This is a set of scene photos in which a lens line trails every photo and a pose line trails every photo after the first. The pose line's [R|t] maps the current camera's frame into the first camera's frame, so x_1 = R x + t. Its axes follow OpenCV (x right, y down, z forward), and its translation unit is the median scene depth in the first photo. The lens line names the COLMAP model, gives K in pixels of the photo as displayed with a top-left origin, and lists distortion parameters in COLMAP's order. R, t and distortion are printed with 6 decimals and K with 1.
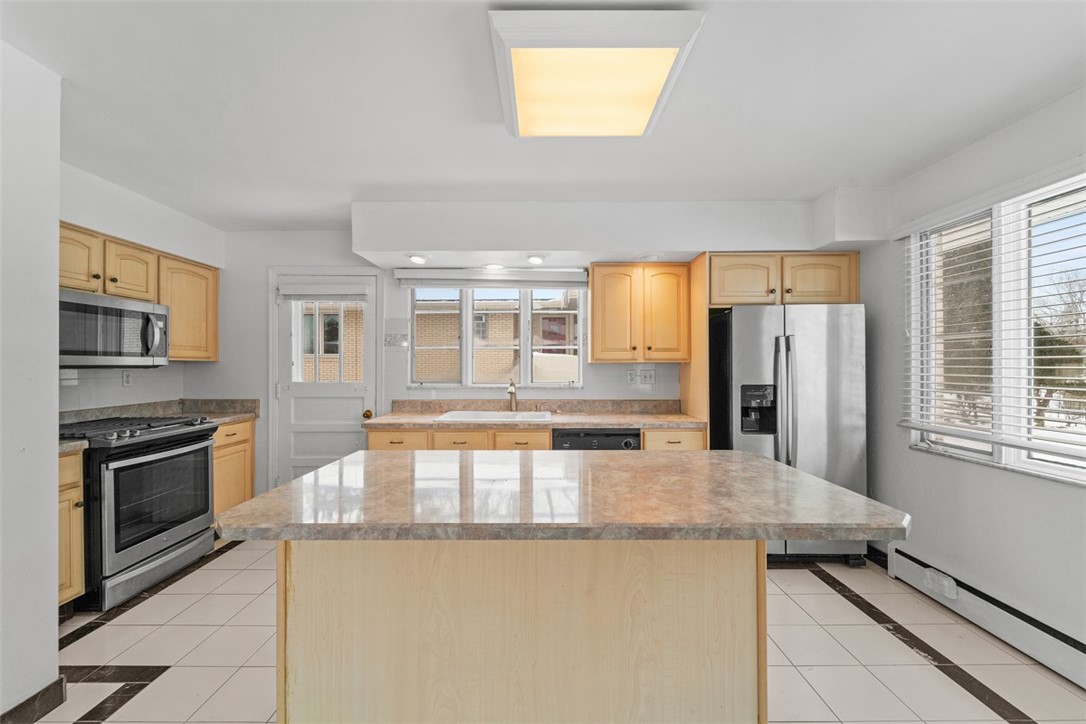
lens RADIAL K [[435.5, 0, 540.6], [0, 435.5, 358.9], [0, 0, 1]] dist [-0.000114, -0.000223]
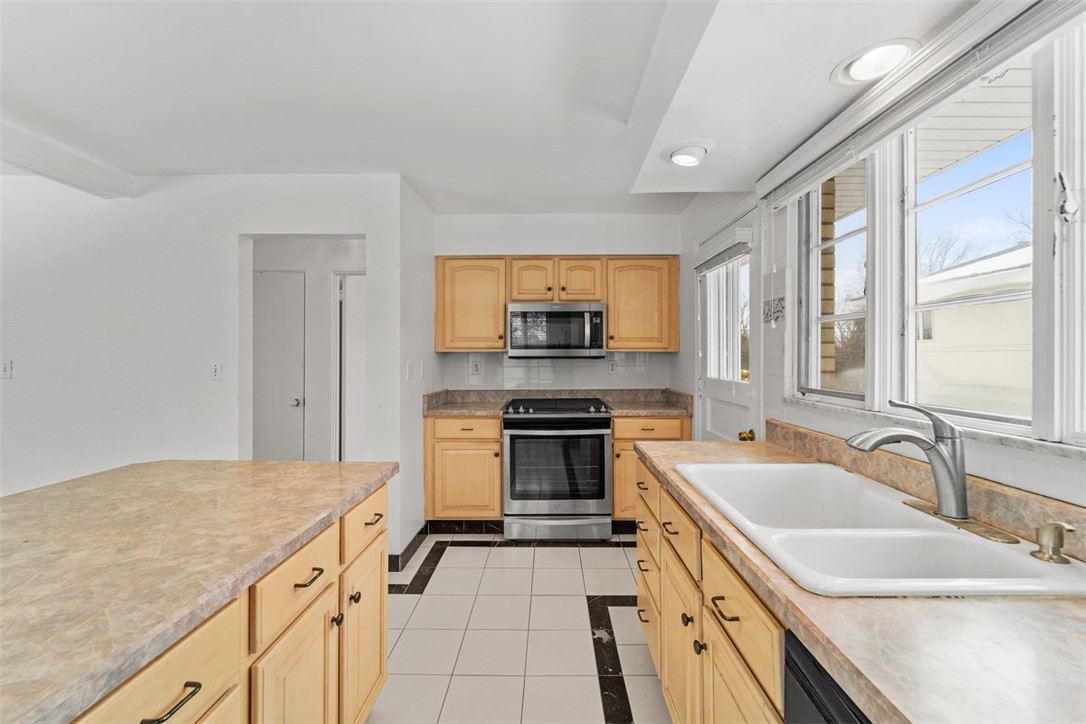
lens RADIAL K [[434.0, 0, 549.9], [0, 434.0, 355.9], [0, 0, 1]] dist [-0.000743, -0.000146]
pose [[0.000411, 0.000208, -1.000000, 0.256927], [0.014320, 0.999897, 0.000214, 0.011994], [0.999897, -0.014320, 0.000408, 0.864762]]
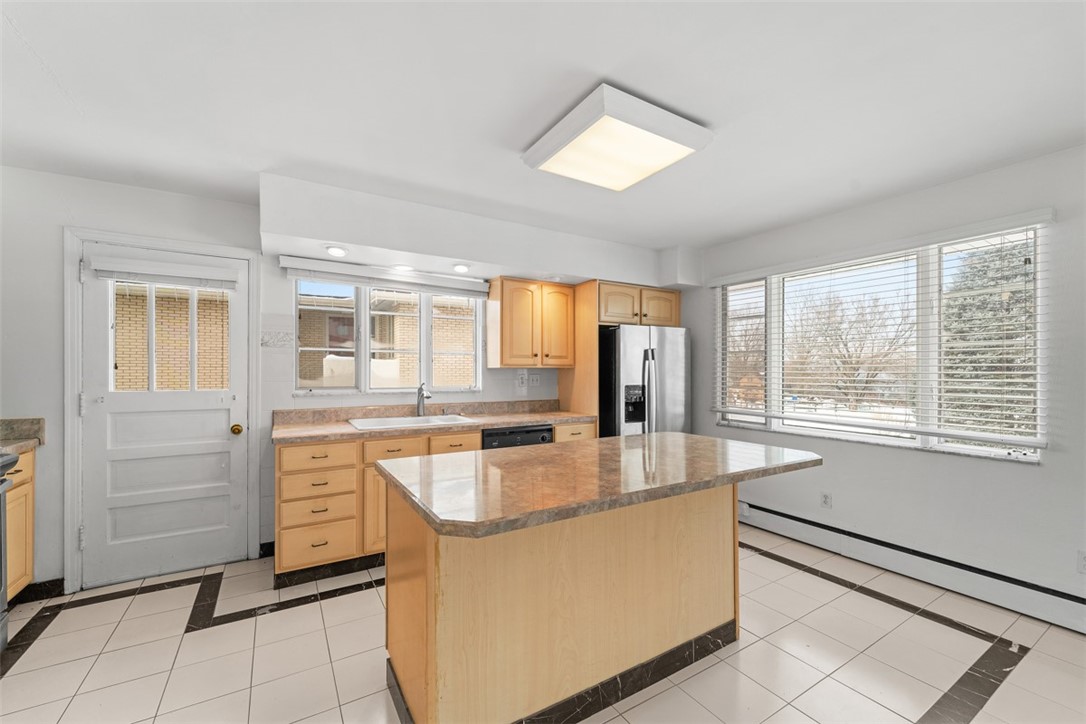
lens RADIAL K [[437.3, 0, 540.1], [0, 437.3, 363.0], [0, 0, 1]] dist [-0.001052, -0.000382]
pose [[0.853760, 0.011238, 0.520545, -0.408017], [-0.010311, 0.999936, -0.004676, 0.001454], [-0.520564, -0.001375, 0.853821, 0.013053]]
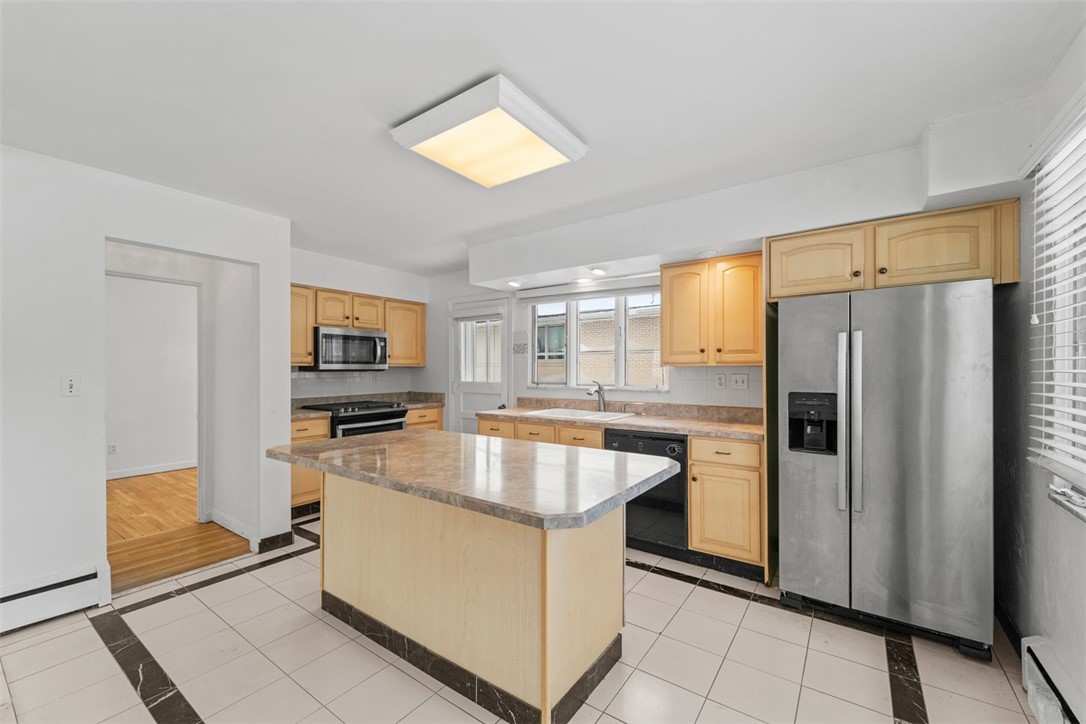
lens RADIAL K [[433.7, 0, 543.0], [0, 433.7, 362.0], [0, 0, 1]] dist [-0.002761, -0.000690]
pose [[0.816804, -0.010672, -0.576817, 0.516727], [0.009973, 0.999941, -0.004379, 0.000811], [0.576829, -0.002176, 0.816862, 0.039774]]
